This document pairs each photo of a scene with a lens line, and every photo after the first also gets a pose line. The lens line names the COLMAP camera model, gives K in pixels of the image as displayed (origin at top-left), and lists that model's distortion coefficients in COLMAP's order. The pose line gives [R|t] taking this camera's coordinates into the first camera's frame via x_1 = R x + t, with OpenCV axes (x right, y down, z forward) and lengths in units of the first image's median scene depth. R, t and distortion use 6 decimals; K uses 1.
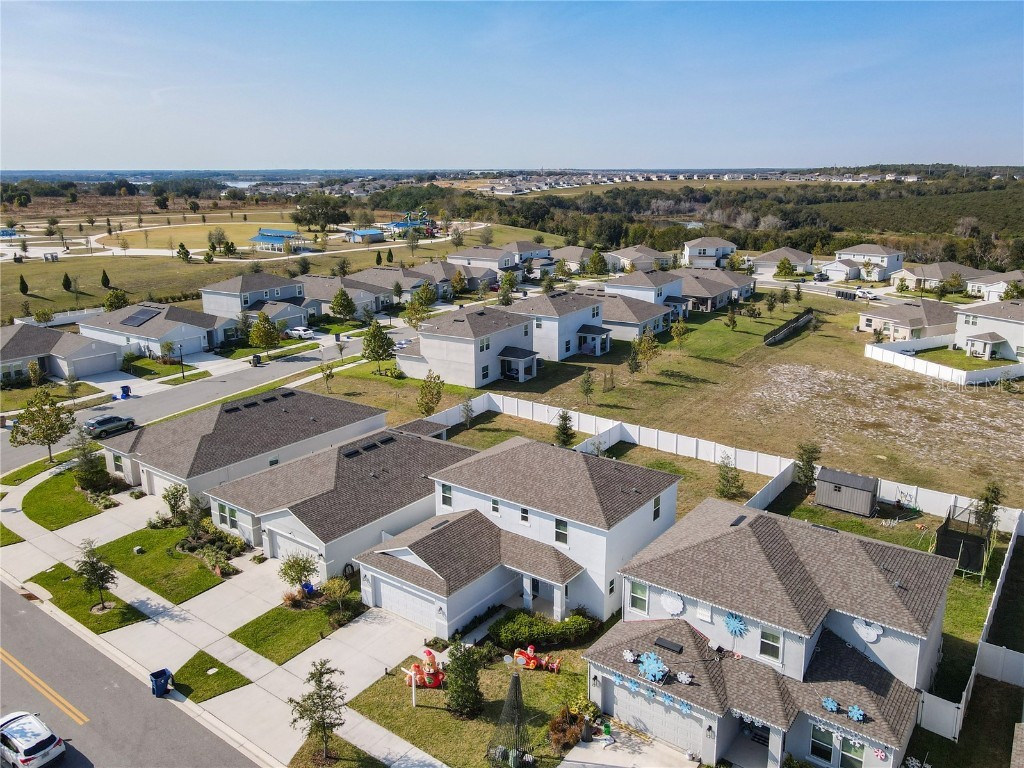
lens RADIAL K [[787.0, 0, 534.0], [0, 787.0, 323.0], [0, 0, 1]] dist [0.034917, -0.009266]
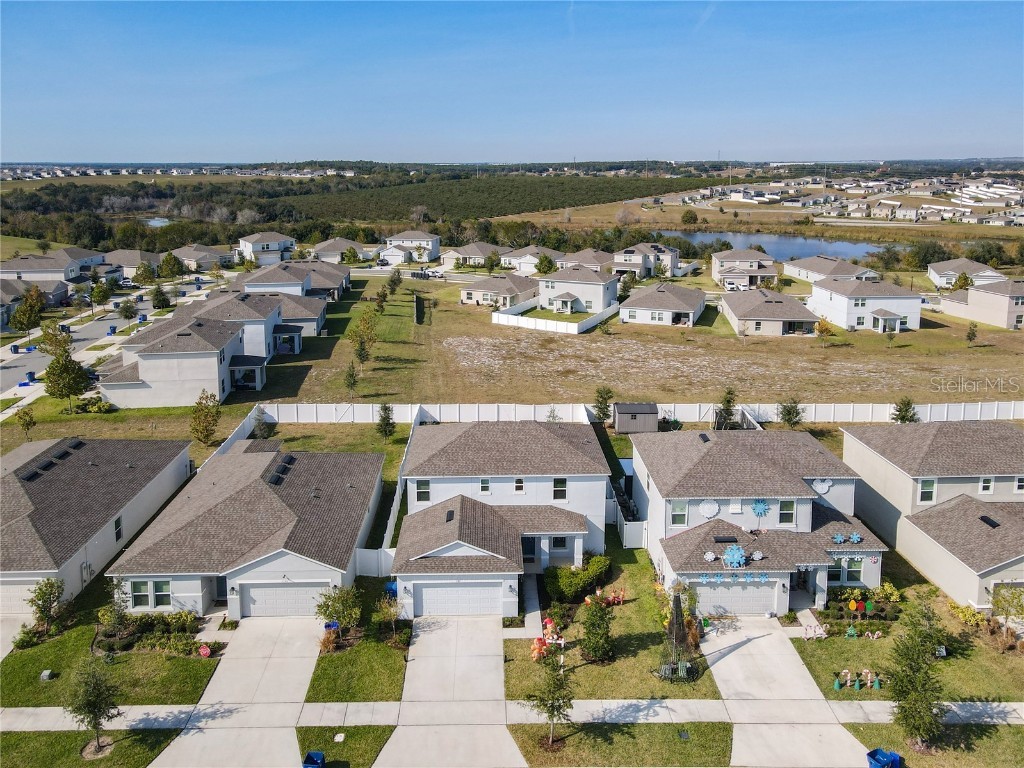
lens RADIAL K [[776.5, 0, 504.2], [0, 776.5, 242.7], [0, 0, 1]] dist [0.036150, -0.002588]
pose [[0.794169, -0.059387, 0.604788, -0.316549], [0.114475, 0.992016, -0.052910, -0.016067], [-0.596817, 0.111253, 0.794627, 0.057586]]
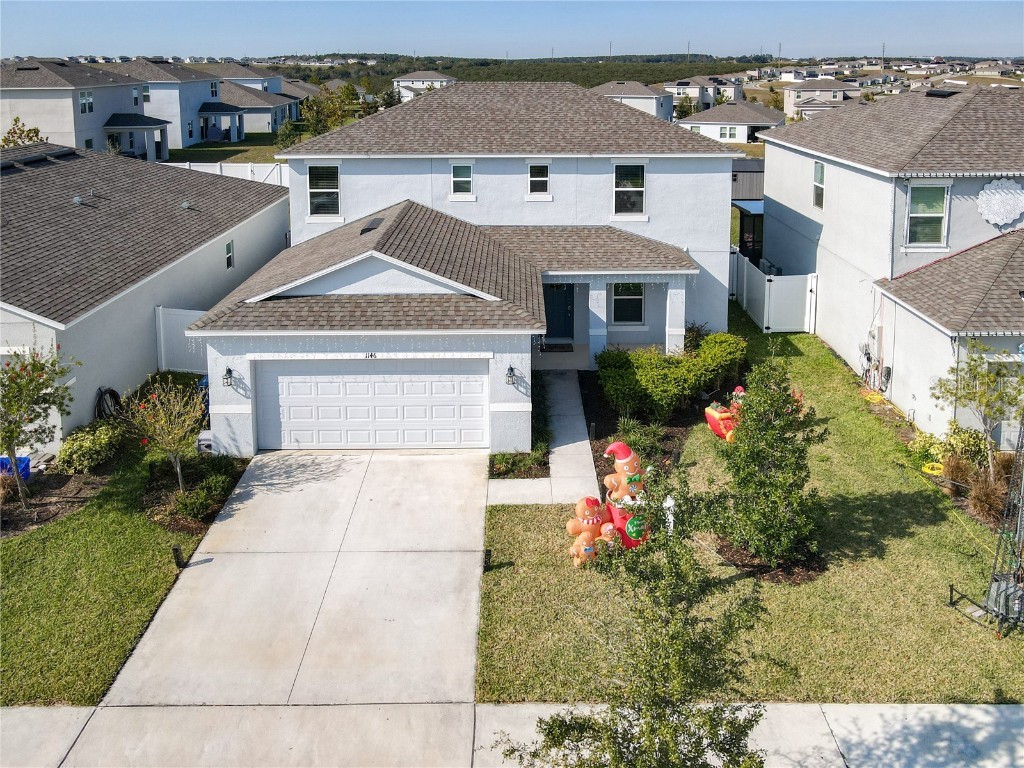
lens RADIAL K [[810.3, 0, 523.6], [0, 810.3, 132.0], [0, 0, 1]] dist [0.030420, -0.011865]
pose [[0.803247, -0.051674, 0.593401, -0.151401], [0.114522, 0.991041, -0.068721, 0.118990], [-0.584533, 0.123157, 0.801968, 0.287930]]
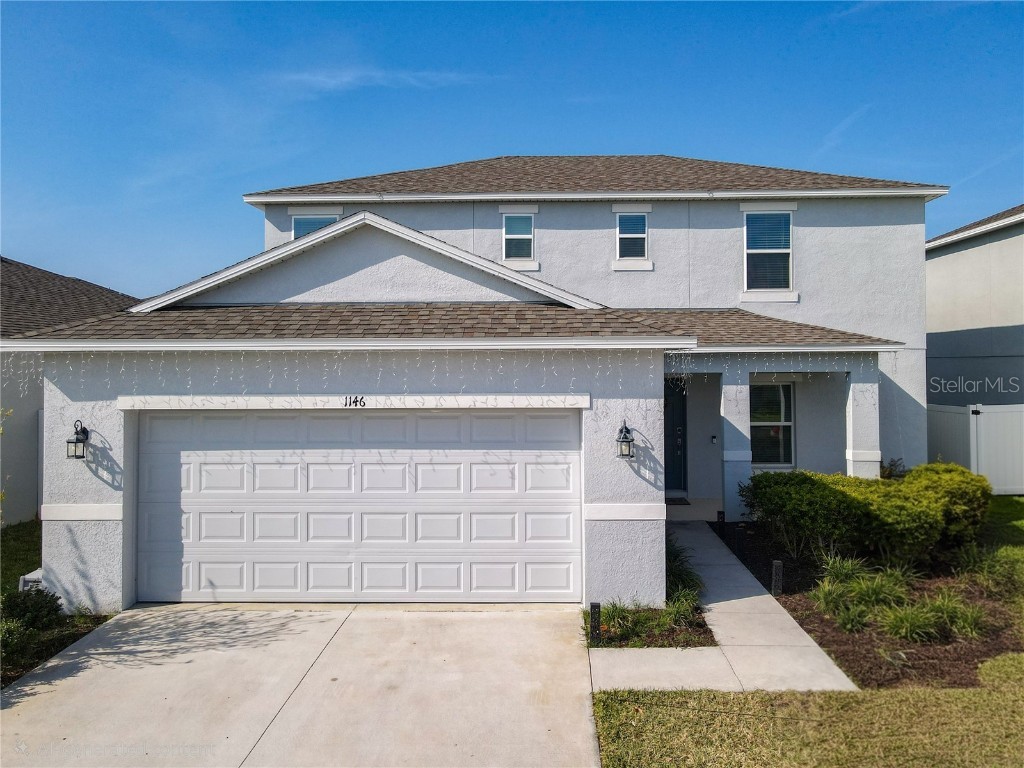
lens RADIAL K [[782.3, 0, 534.4], [0, 782.3, 292.3], [0, 0, 1]] dist [0.035171, -0.005377]
pose [[0.823193, 0.040253, 0.566332, -0.110098], [0.112447, 0.966166, -0.232119, 0.161748], [-0.556514, 0.254762, 0.790815, 0.369780]]
